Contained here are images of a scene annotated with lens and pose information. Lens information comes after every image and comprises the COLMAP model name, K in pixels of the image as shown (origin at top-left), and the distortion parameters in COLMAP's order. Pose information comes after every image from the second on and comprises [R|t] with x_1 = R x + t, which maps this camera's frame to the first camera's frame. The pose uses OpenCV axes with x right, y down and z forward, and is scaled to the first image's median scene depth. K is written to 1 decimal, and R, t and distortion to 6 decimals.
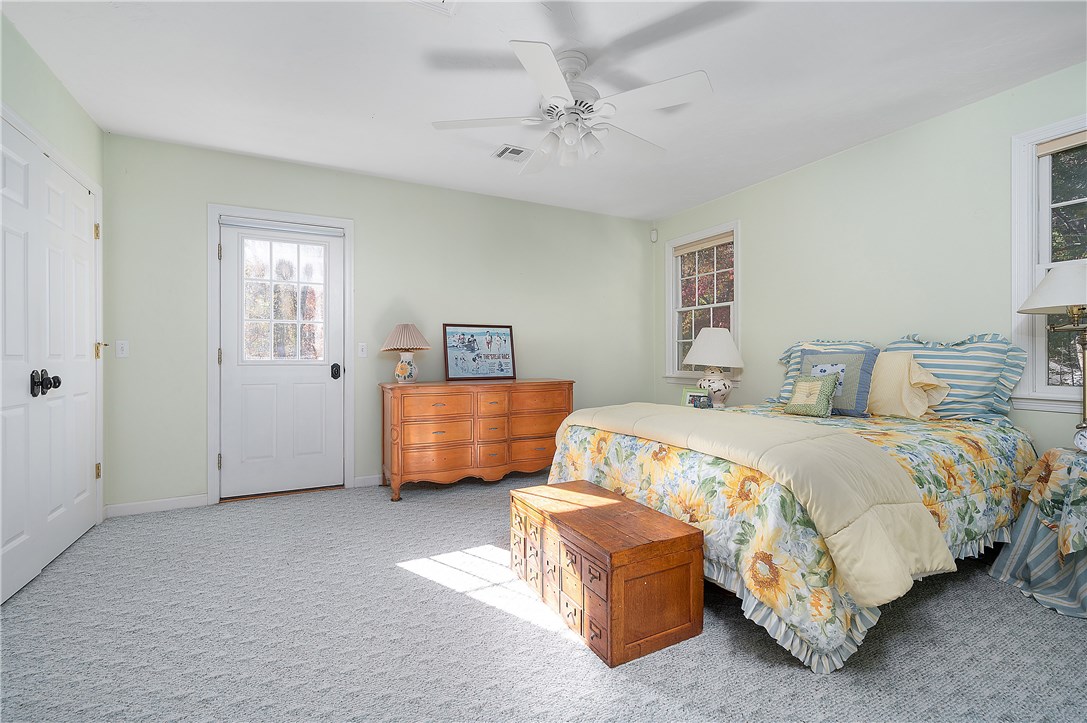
lens RADIAL K [[479.0, 0, 551.6], [0, 479.0, 357.3], [0, 0, 1]] dist [0.003420, 0.000076]
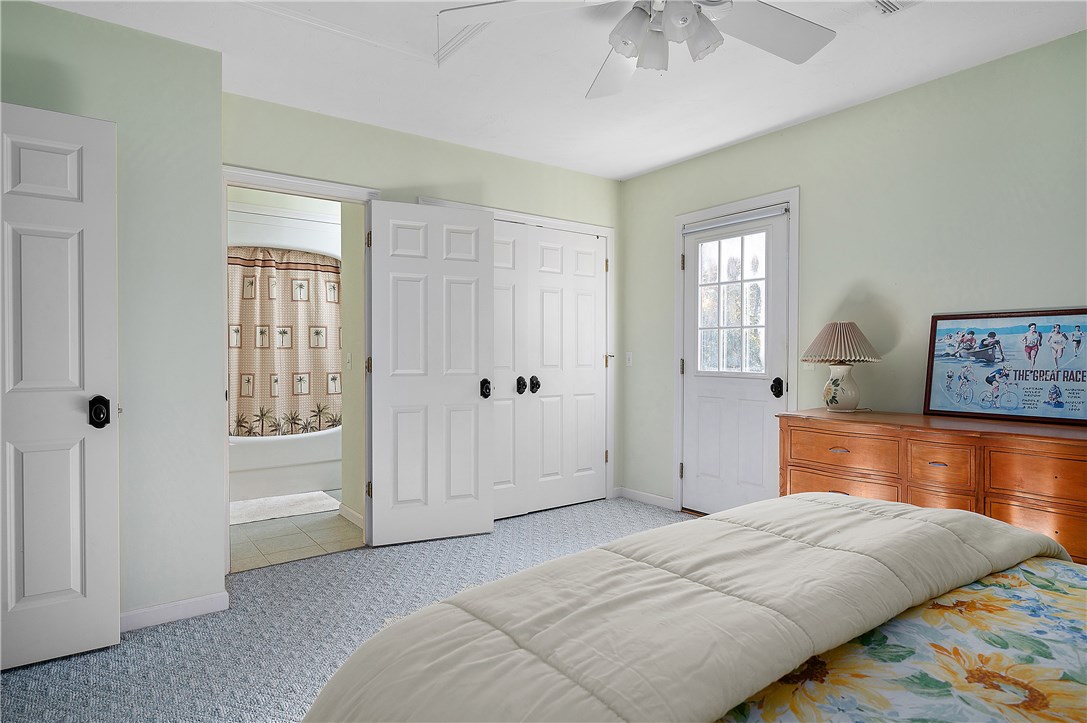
lens RADIAL K [[641.3, 0, 548.6], [0, 641.3, 361.5], [0, 0, 1]] dist [-0.006126, 0.001984]
pose [[0.129881, 0.018353, -0.991360, 0.480049], [0.002546, 0.999819, 0.018843, -0.030499], [0.991526, -0.004972, 0.129811, 0.436839]]
